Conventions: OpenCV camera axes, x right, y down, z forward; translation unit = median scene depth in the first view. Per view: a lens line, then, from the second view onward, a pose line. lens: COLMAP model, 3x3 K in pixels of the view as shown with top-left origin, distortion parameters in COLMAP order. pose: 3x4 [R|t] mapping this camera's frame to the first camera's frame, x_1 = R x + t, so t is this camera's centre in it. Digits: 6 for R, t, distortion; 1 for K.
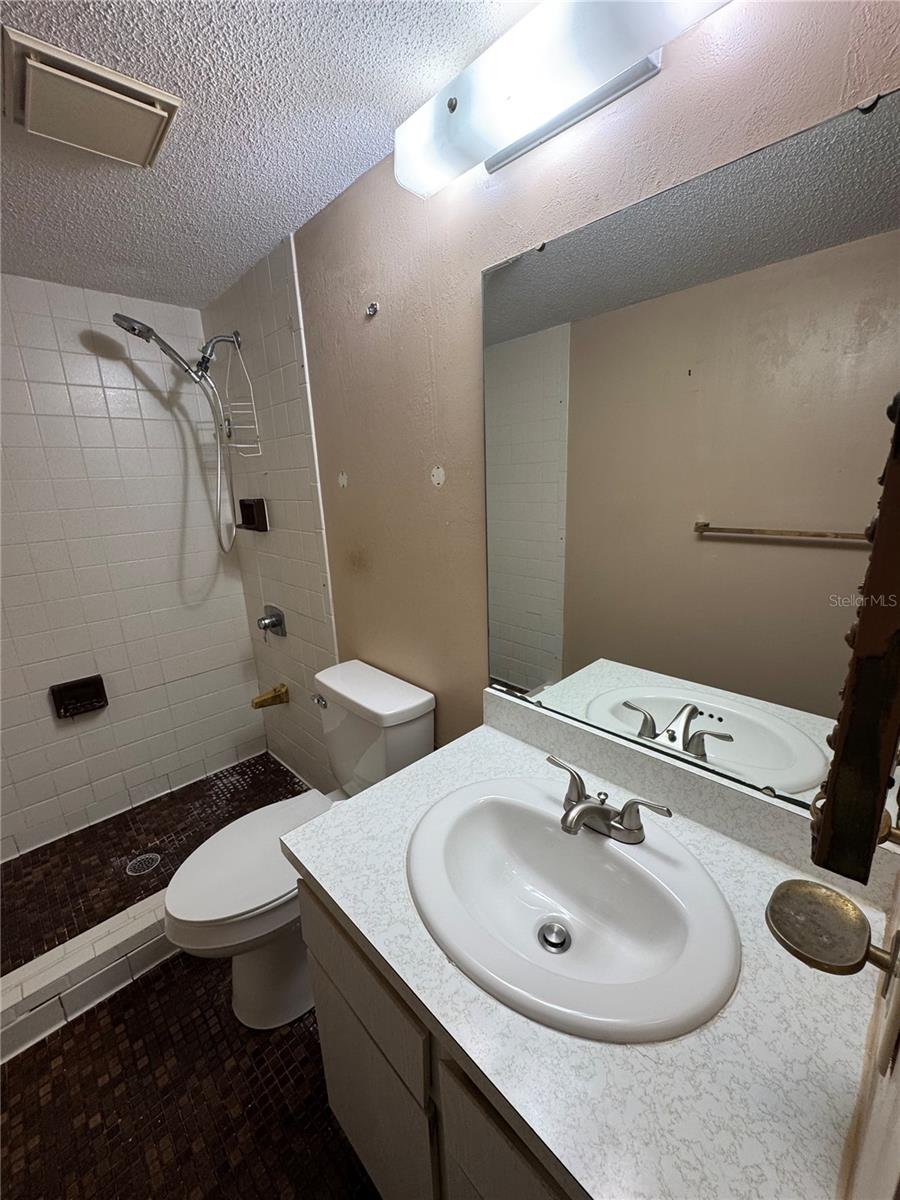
lens RADIAL K [[478.7, 0, 449.4], [0, 478.7, 600.8], [0, 0, 1]] dist [-0.003008, 0.000428]
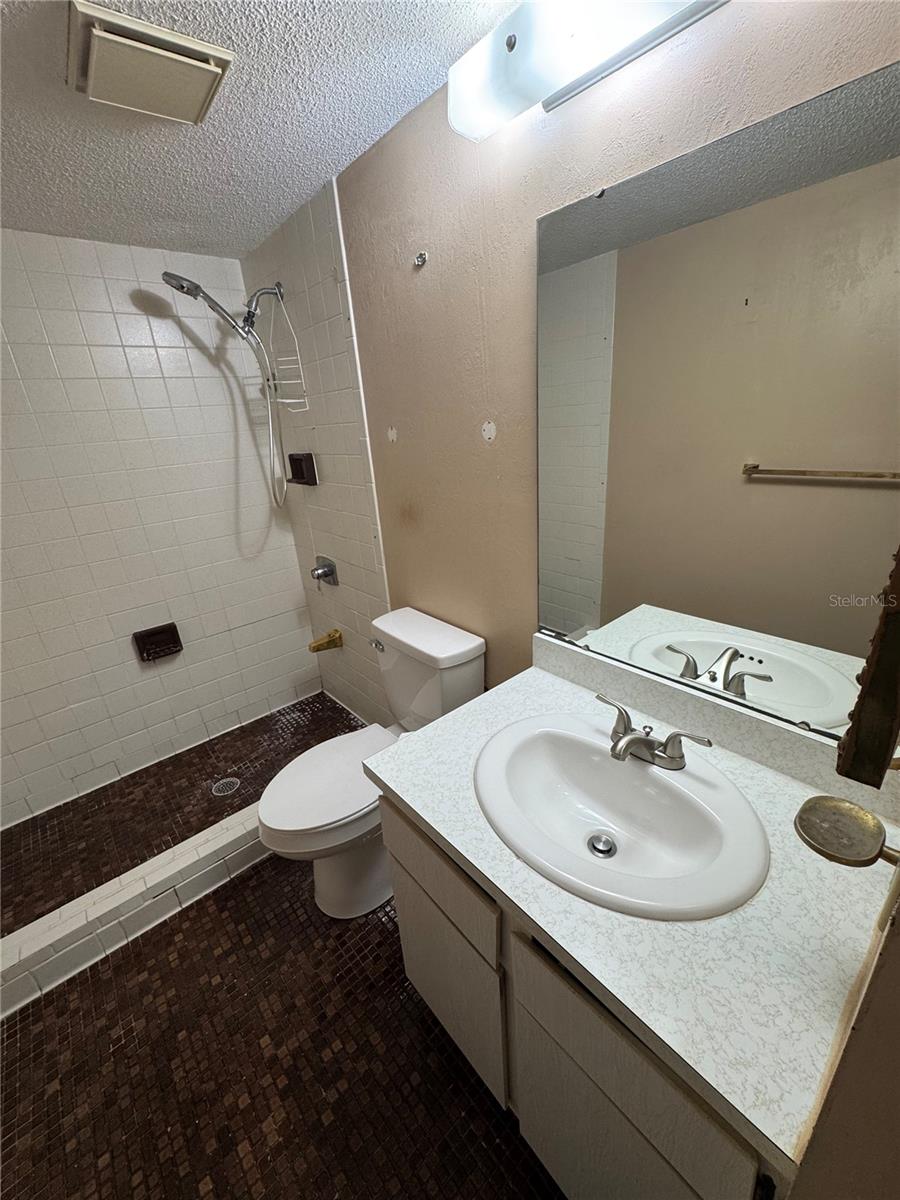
lens RADIAL K [[478.7, 0, 449.3], [0, 478.7, 600.6], [0, 0, 1]] dist [-0.003008, 0.000428]
pose [[0.997838, -0.009678, -0.065007, -0.045746], [0.017121, 0.993226, 0.114932, -0.017178], [0.063454, -0.115797, 0.991244, -0.069033]]
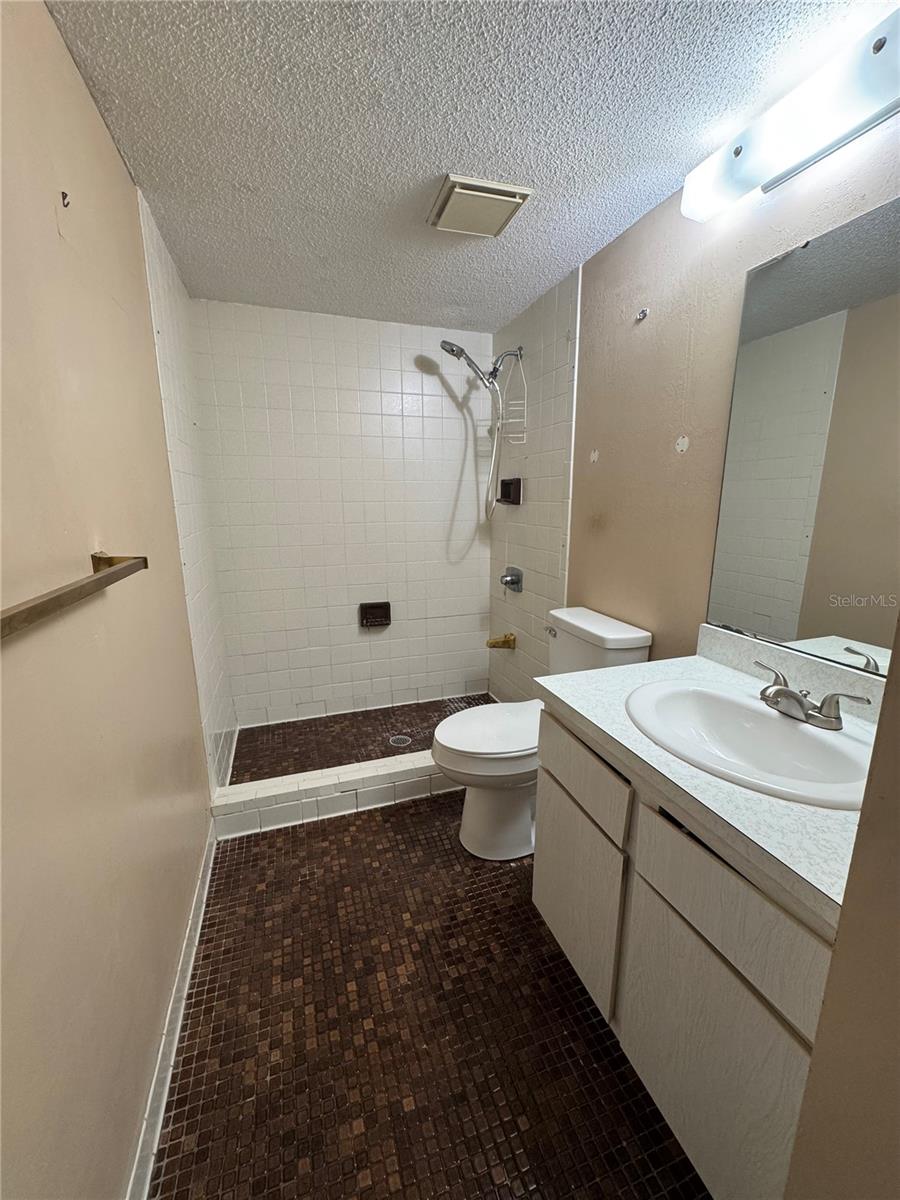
lens RADIAL K [[478.7, 0, 450.2], [0, 478.7, 601.8], [0, 0, 1]] dist [-0.003008, 0.000428]
pose [[0.905772, 0.125195, -0.404851, -0.016569], [-0.138239, 0.990394, -0.003016, 0.218604], [0.400584, 0.058699, 0.914378, -0.316471]]
